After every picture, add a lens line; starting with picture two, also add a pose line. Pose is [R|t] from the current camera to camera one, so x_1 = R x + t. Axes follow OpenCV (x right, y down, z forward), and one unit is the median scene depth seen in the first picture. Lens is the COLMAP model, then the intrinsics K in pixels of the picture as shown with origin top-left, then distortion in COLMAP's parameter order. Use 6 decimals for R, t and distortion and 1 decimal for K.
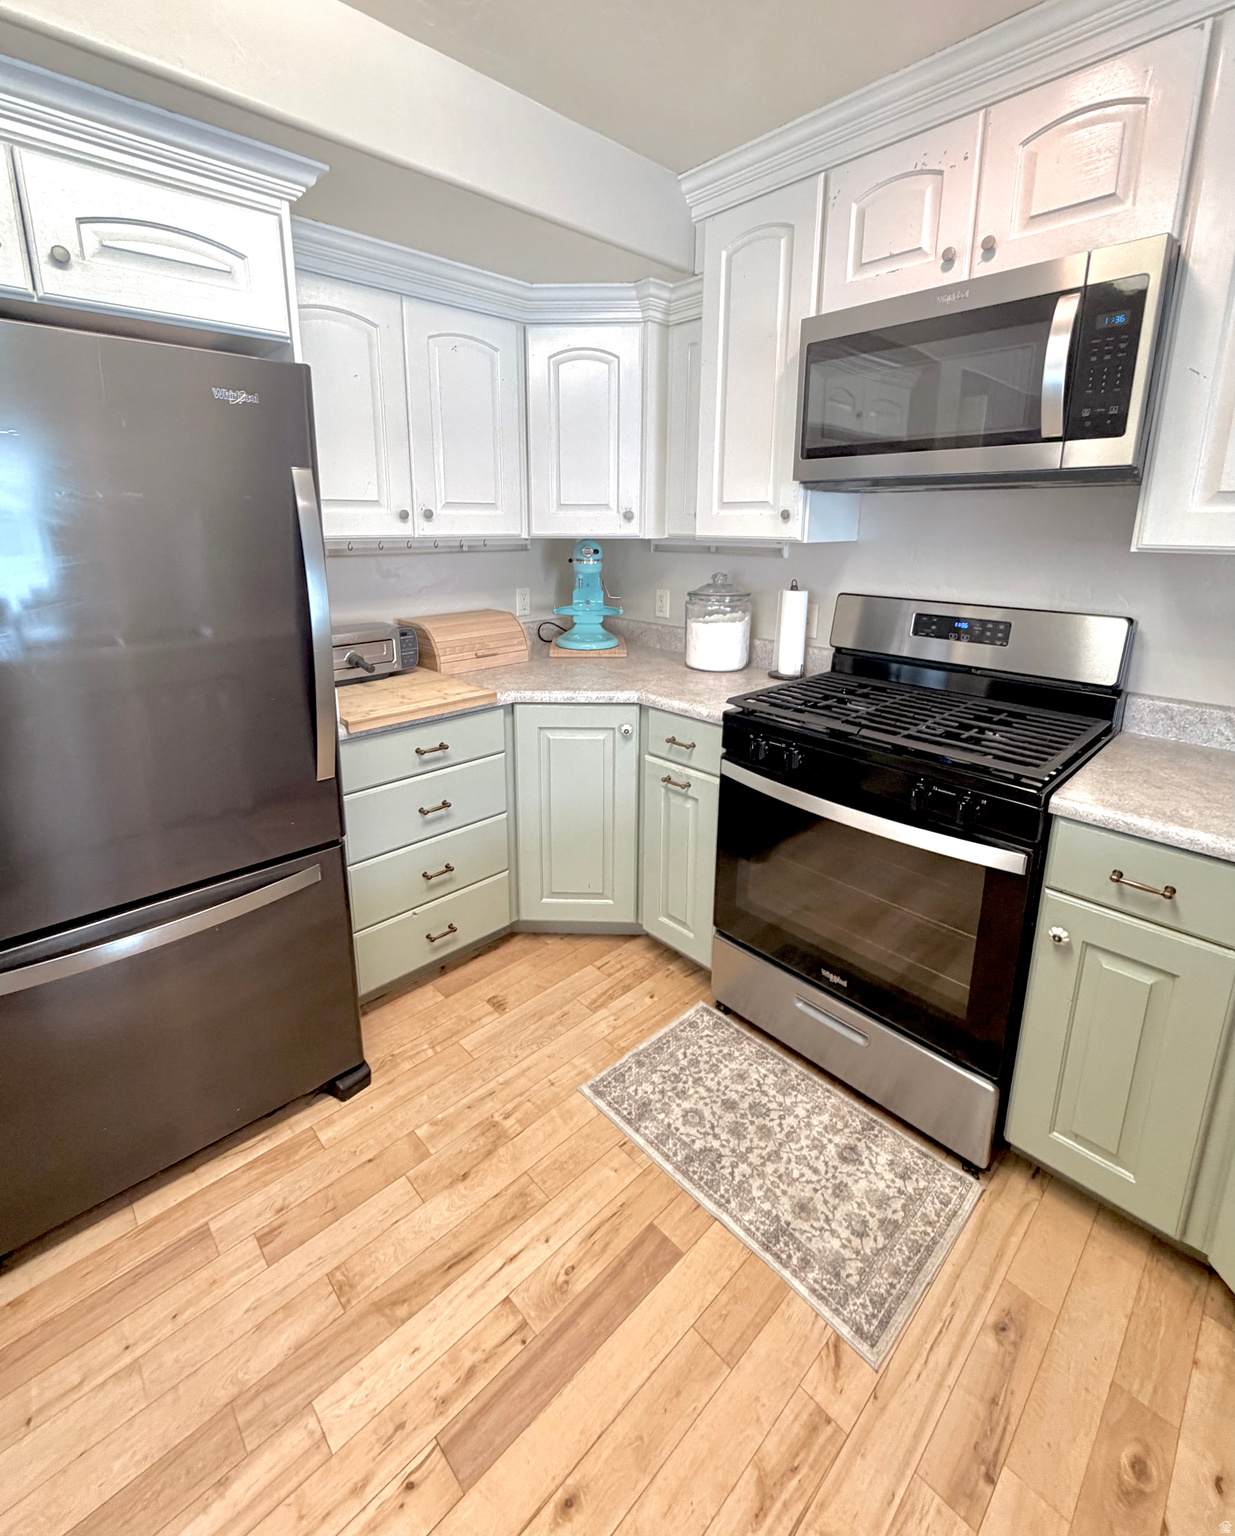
lens RADIAL K [[682.5, 0, 601.1], [0, 682.5, 669.6], [0, 0, 1]] dist [0.000307, 0.000441]
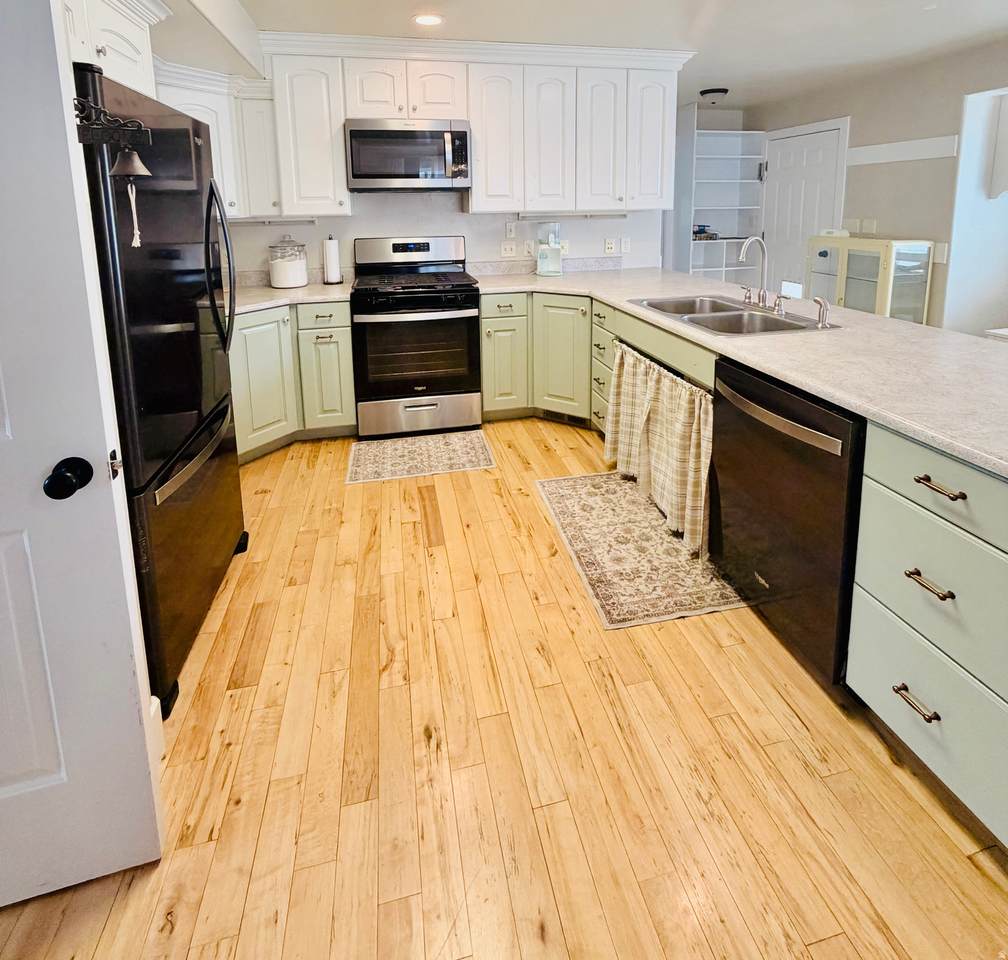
lens RADIAL K [[529.1, 0, 503.9], [0, 529.1, 281.8], [0, 0, 1]] dist [-0.000101, 0.001473]
pose [[0.502960, -0.131889, 0.854188, -1.196467], [0.198879, 0.979430, 0.034123, 0.079301], [-0.841117, 0.152718, 0.518844, -0.332095]]
